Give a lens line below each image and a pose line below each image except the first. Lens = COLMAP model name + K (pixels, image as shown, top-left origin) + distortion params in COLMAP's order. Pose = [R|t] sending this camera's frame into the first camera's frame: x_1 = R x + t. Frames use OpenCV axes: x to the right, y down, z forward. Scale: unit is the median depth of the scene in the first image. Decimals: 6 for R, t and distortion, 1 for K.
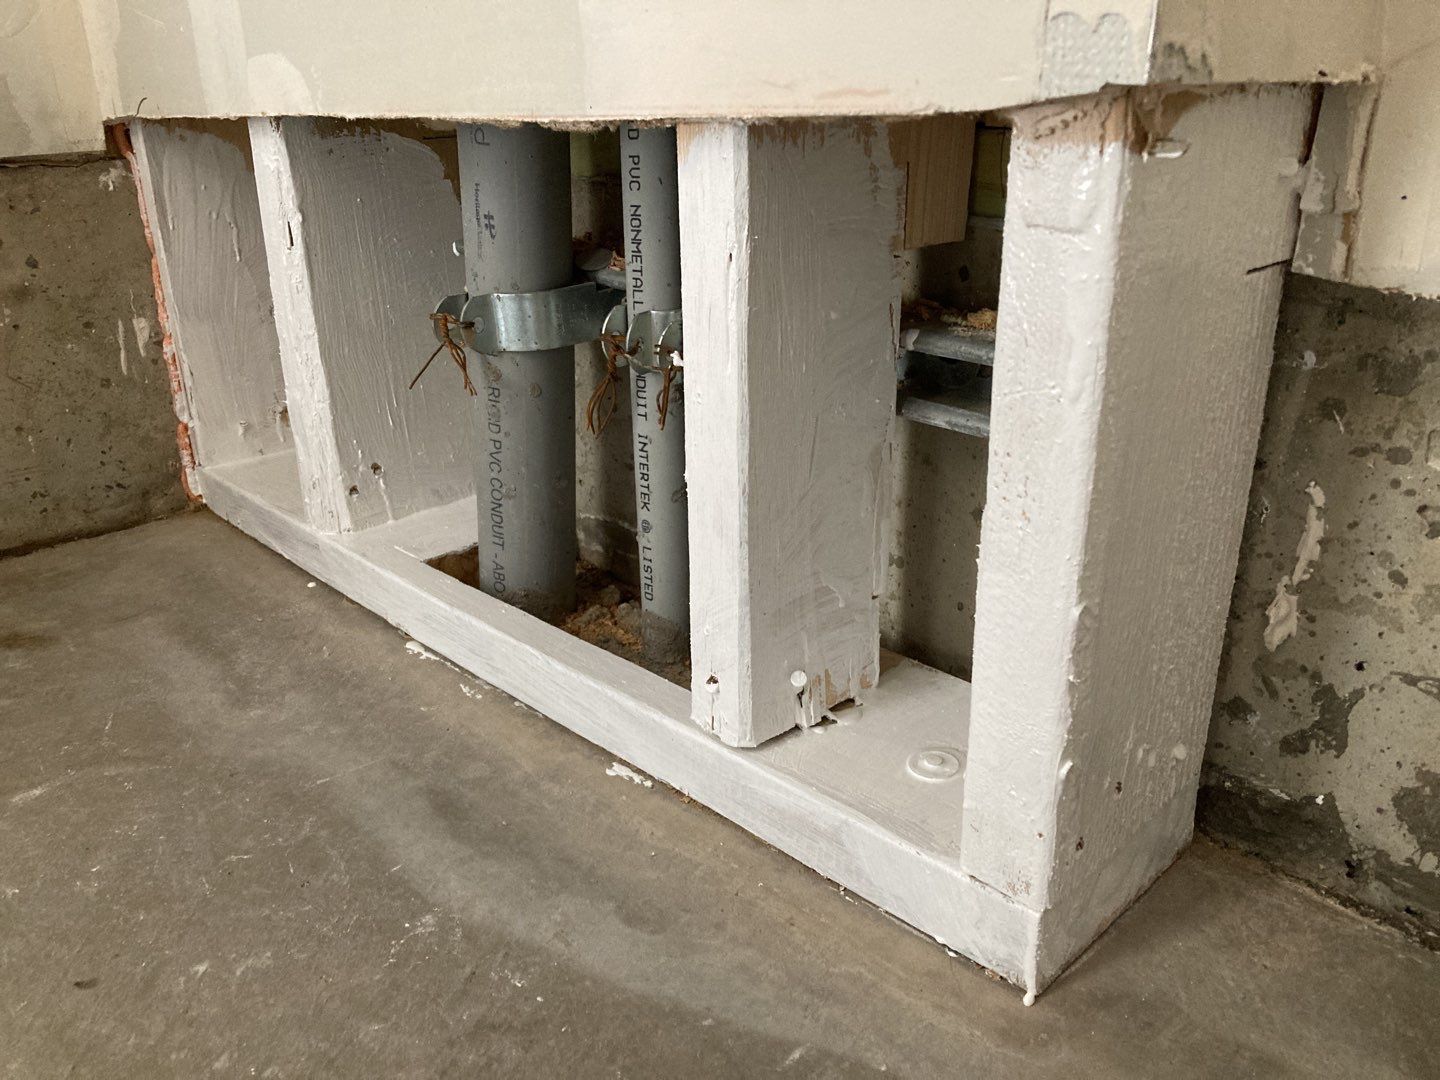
lens RADIAL K [[1175.4, 0, 720.6], [0, 1175.4, 536.4], [0, 0, 1]] dist [0.022262, -0.012983]
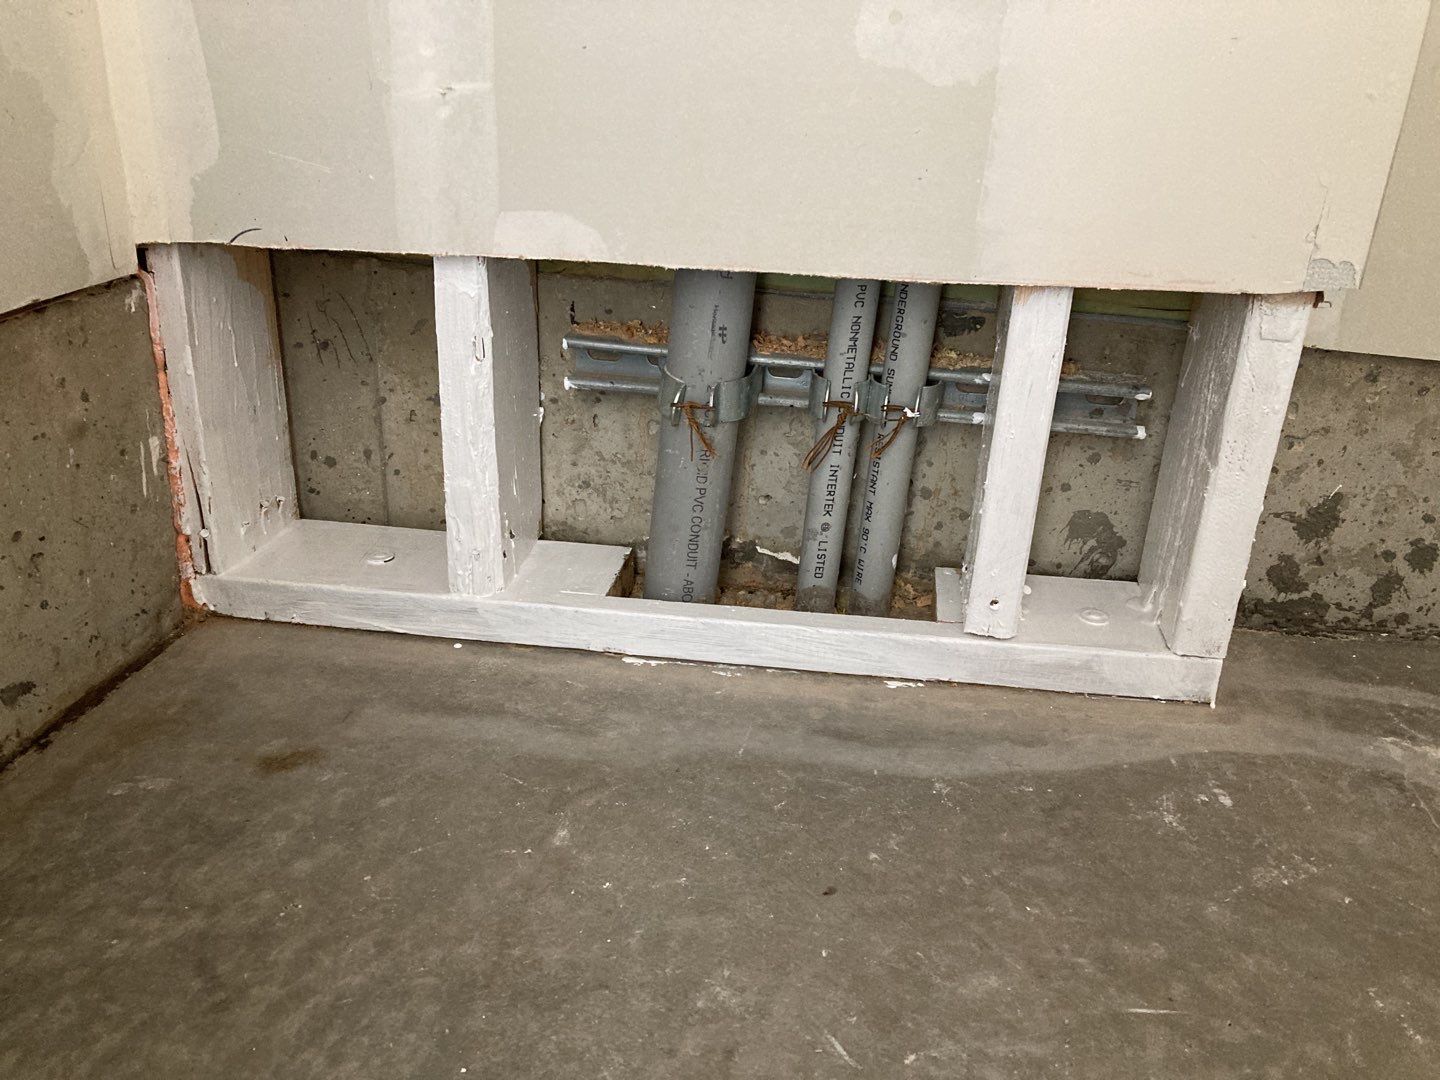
lens RADIAL K [[1175.4, 0, 720.6], [0, 1175.4, 536.4], [0, 0, 1]] dist [0.022262, -0.012983]
pose [[0.778280, -0.203117, 0.594158, -1.352595], [0.181999, 0.978588, 0.096140, -0.211102], [-0.600963, 0.033313, 0.798582, -0.106449]]
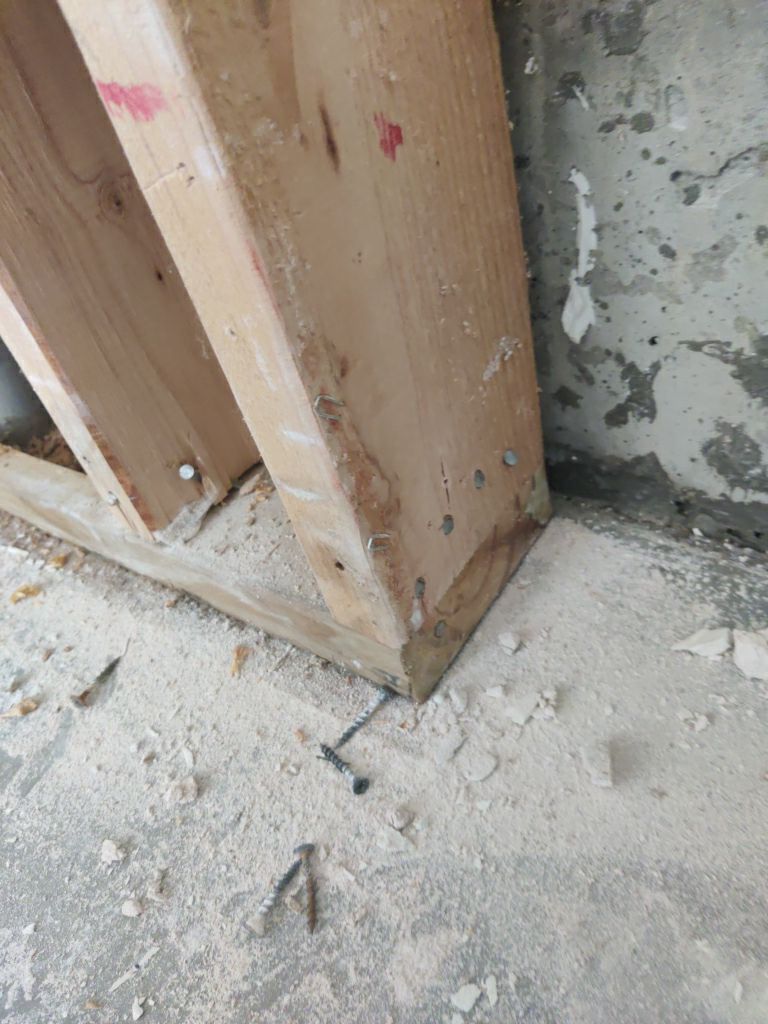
lens RADIAL K [[805.7, 0, 409.3], [0, 805.7, 518.8], [0, 0, 1]] dist [-0.021346, -0.012213]
pose [[0.961183, -0.275641, 0.012189, 0.259646], [0.255767, 0.906708, 0.335356, -0.037181], [-0.103490, -0.319222, 0.942012, 0.280368]]
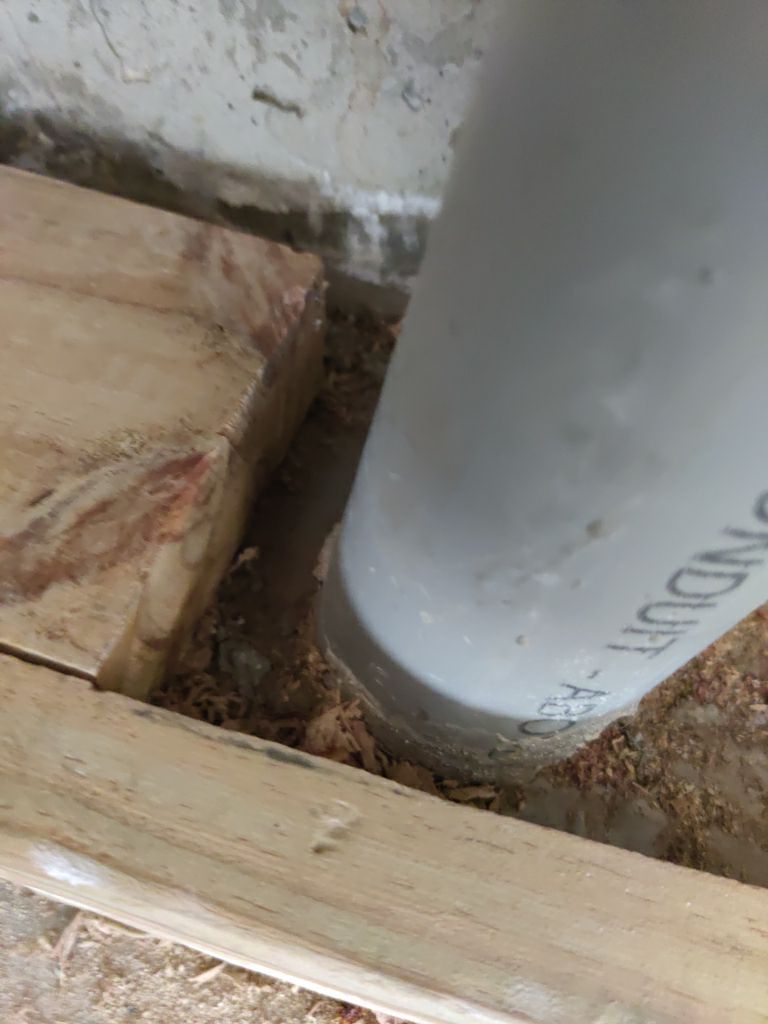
lens RADIAL K [[839.0, 0, 369.1], [0, 839.0, 512.9], [0, 0, 1]] dist [0.000428, -0.064267]
pose [[0.855183, -0.350868, 0.381516, -0.392501], [0.056234, 0.794513, 0.604638, -0.145094], [-0.515267, -0.495622, 0.699184, 1.352331]]
